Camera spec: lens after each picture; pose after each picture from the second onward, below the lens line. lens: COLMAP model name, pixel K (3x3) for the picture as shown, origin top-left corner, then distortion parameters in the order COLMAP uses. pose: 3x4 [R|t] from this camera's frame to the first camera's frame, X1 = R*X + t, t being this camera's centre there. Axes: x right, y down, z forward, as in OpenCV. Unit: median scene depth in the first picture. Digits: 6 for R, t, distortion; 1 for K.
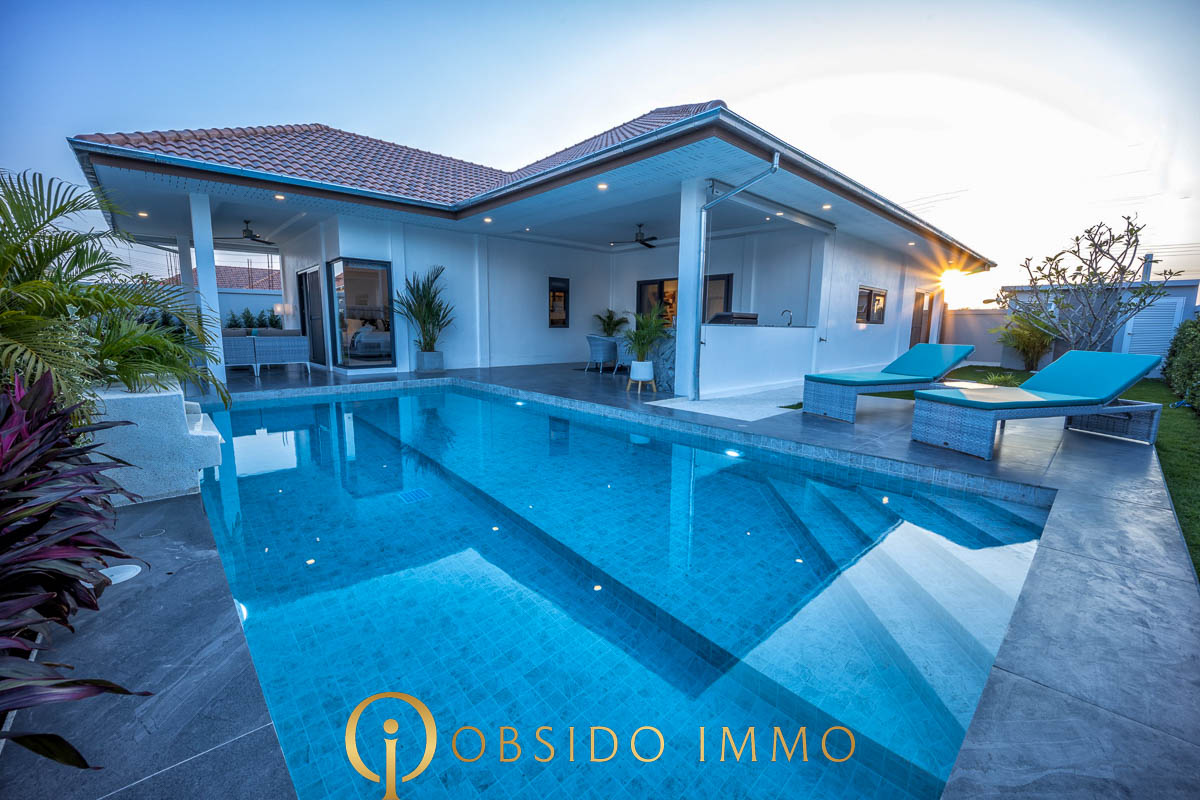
lens RADIAL K [[487.6, 0, 597.1], [0, 487.6, 403.5], [0, 0, 1]] dist [-0.026913, 0.002741]
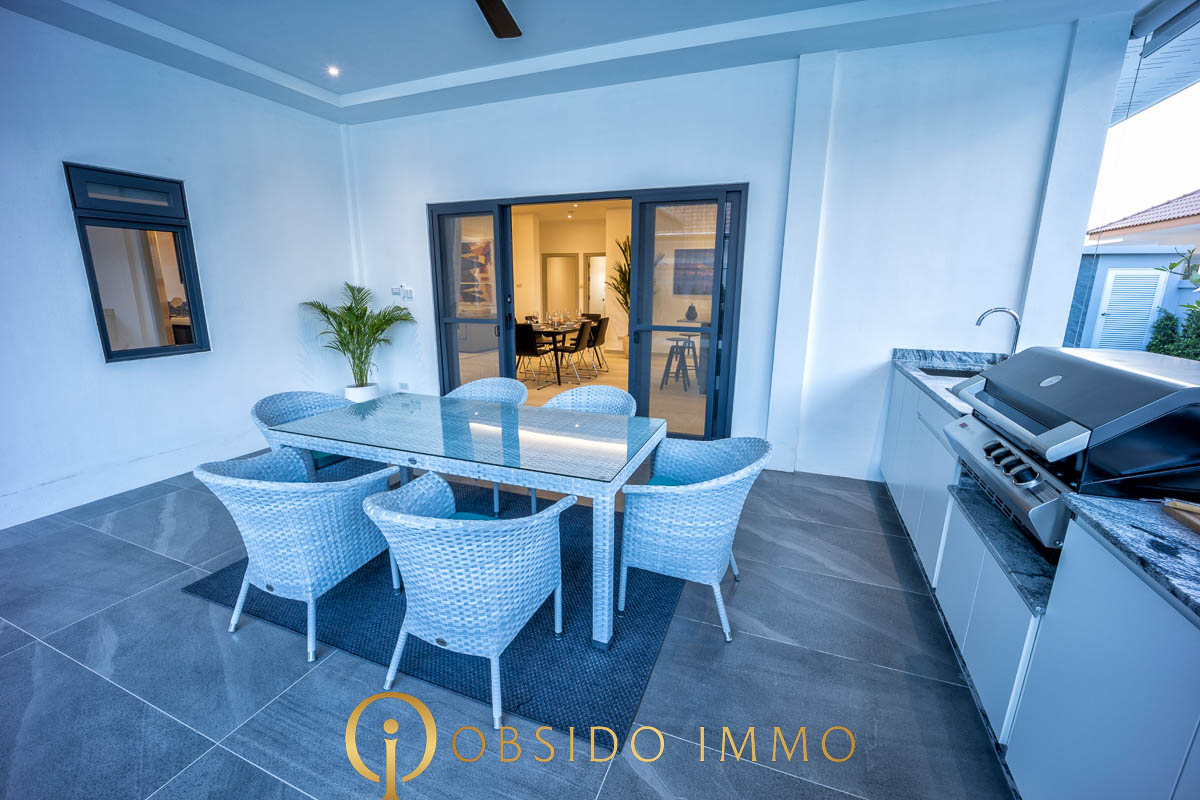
lens RADIAL K [[487.6, 0, 600.4], [0, 487.6, 404.0], [0, 0, 1]] dist [-0.026913, 0.002741]
pose [[0.902019, -0.105941, 0.418495, 0.048944], [0.069869, 0.992466, 0.100647, -0.198127], [-0.426004, -0.061546, 0.902625, 0.913898]]
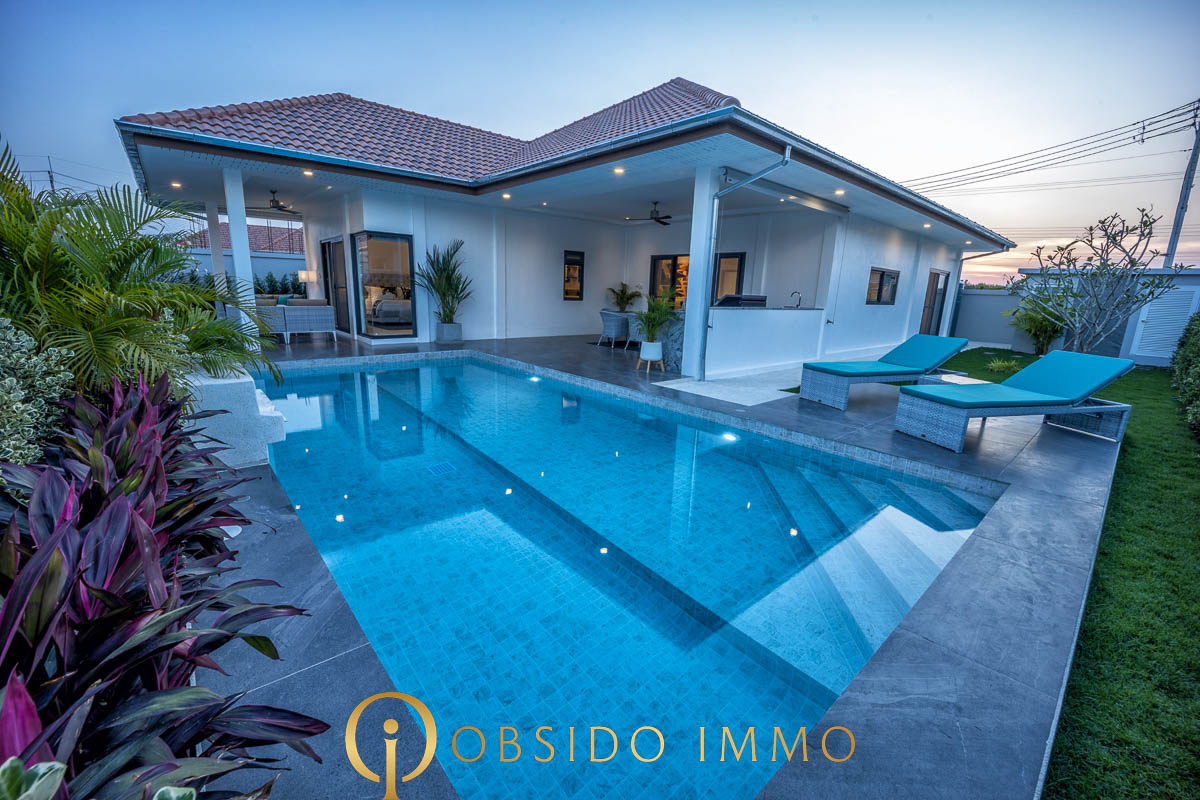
lens RADIAL K [[487.6, 0, 596.7], [0, 487.6, 403.0], [0, 0, 1]] dist [-0.026913, 0.002741]
pose [[0.999312, 0.029087, -0.023023, 0.001376], [-0.027364, 0.997034, 0.071934, -0.022955], [0.025047, -0.071255, 0.997144, -0.050471]]
